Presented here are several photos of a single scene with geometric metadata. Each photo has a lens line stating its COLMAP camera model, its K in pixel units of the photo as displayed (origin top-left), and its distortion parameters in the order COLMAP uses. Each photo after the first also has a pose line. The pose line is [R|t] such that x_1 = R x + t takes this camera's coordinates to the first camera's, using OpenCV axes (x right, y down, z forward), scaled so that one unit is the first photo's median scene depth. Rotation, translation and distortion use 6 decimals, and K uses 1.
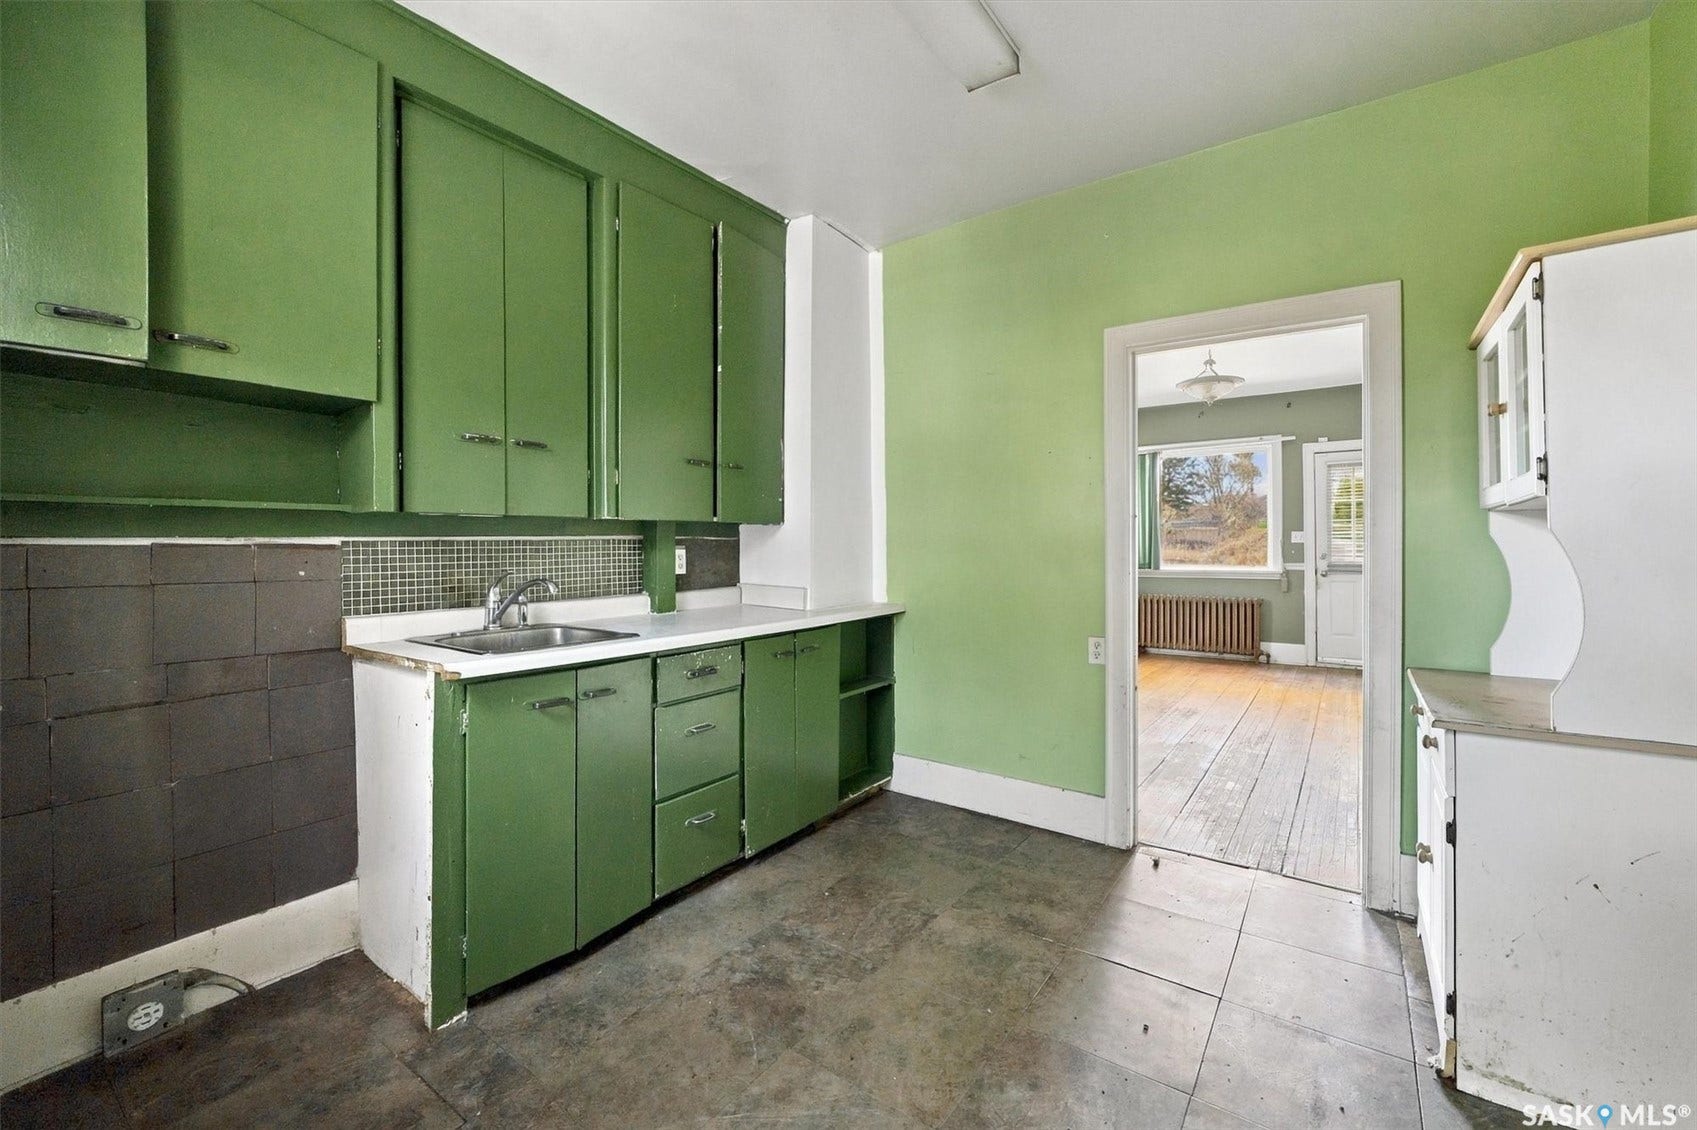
lens RADIAL K [[727.6, 0, 829.7], [0, 727.6, 535.8], [0, 0, 1]] dist [-0.000944, -0.000071]
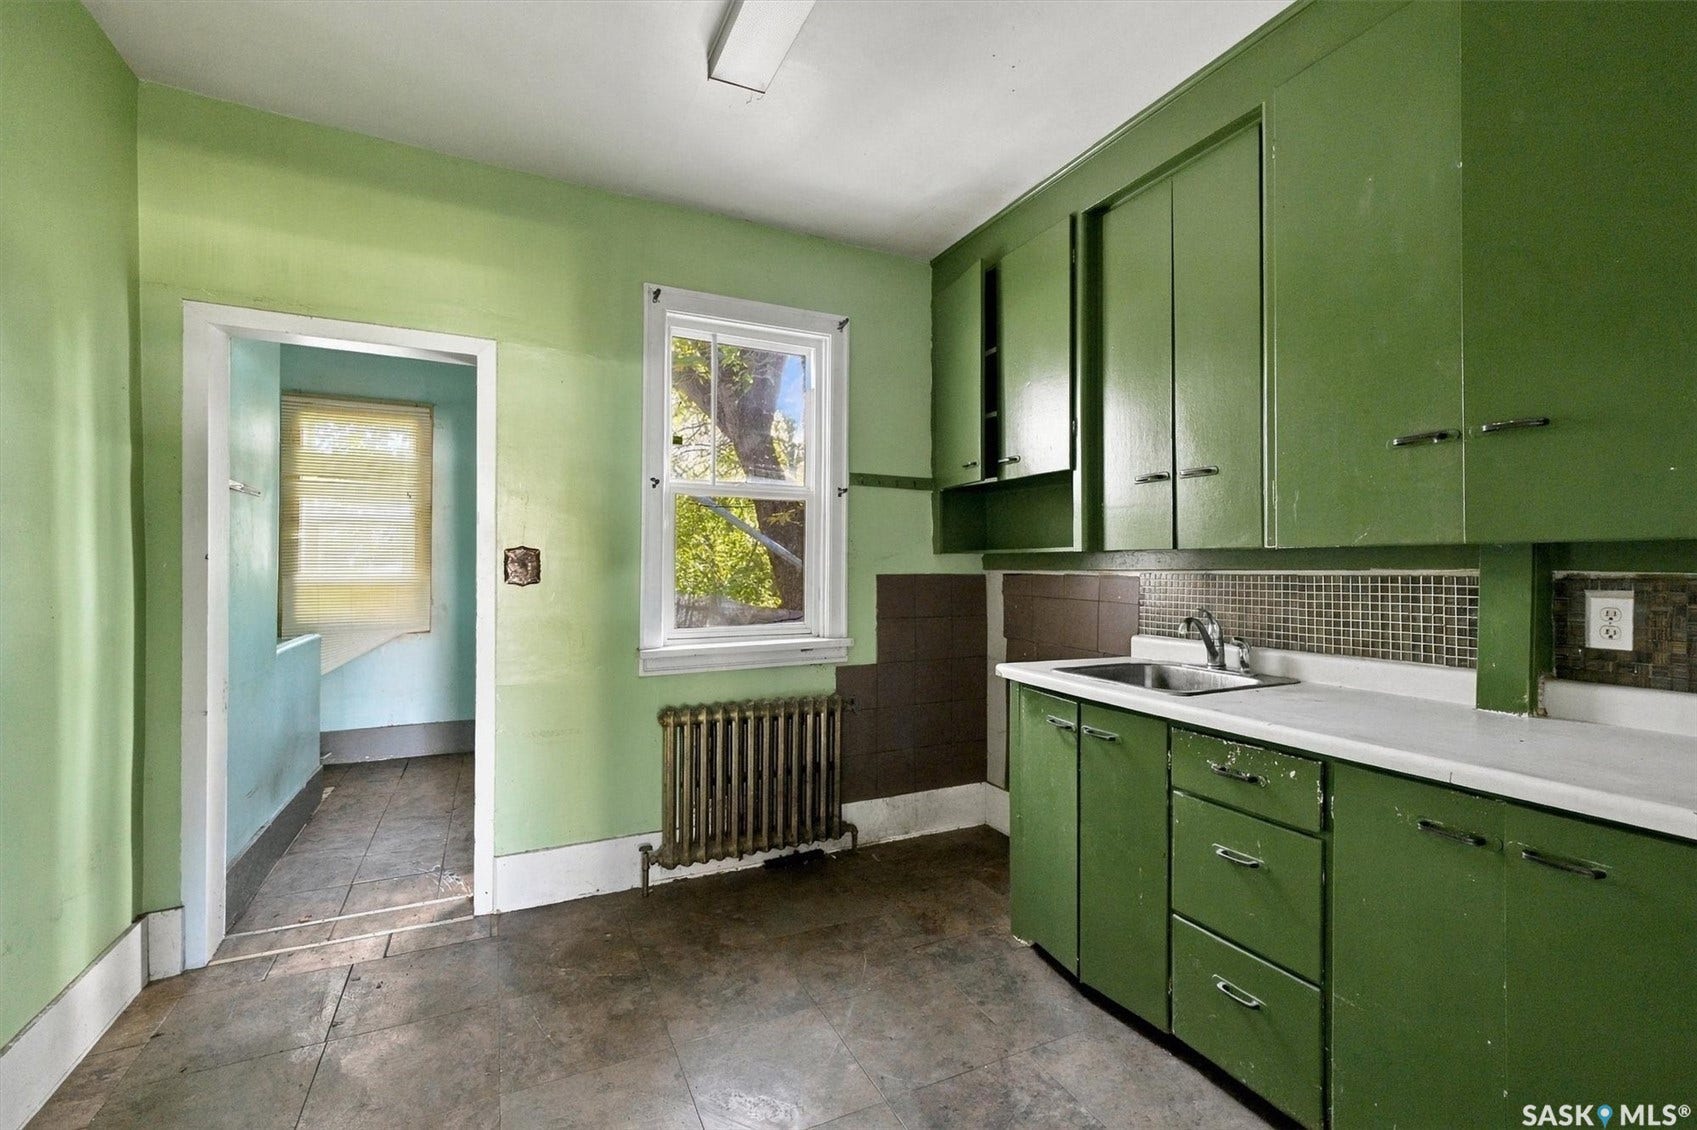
lens RADIAL K [[727.6, 0, 848.8], [0, 727.6, 568.0], [0, 0, 1]] dist [-0.000944, -0.000071]
pose [[-0.473988, -0.009904, -0.880476, 0.547261], [-0.006080, 0.999950, -0.007975, 0.007611], [0.880511, 0.001573, -0.474024, 0.943152]]
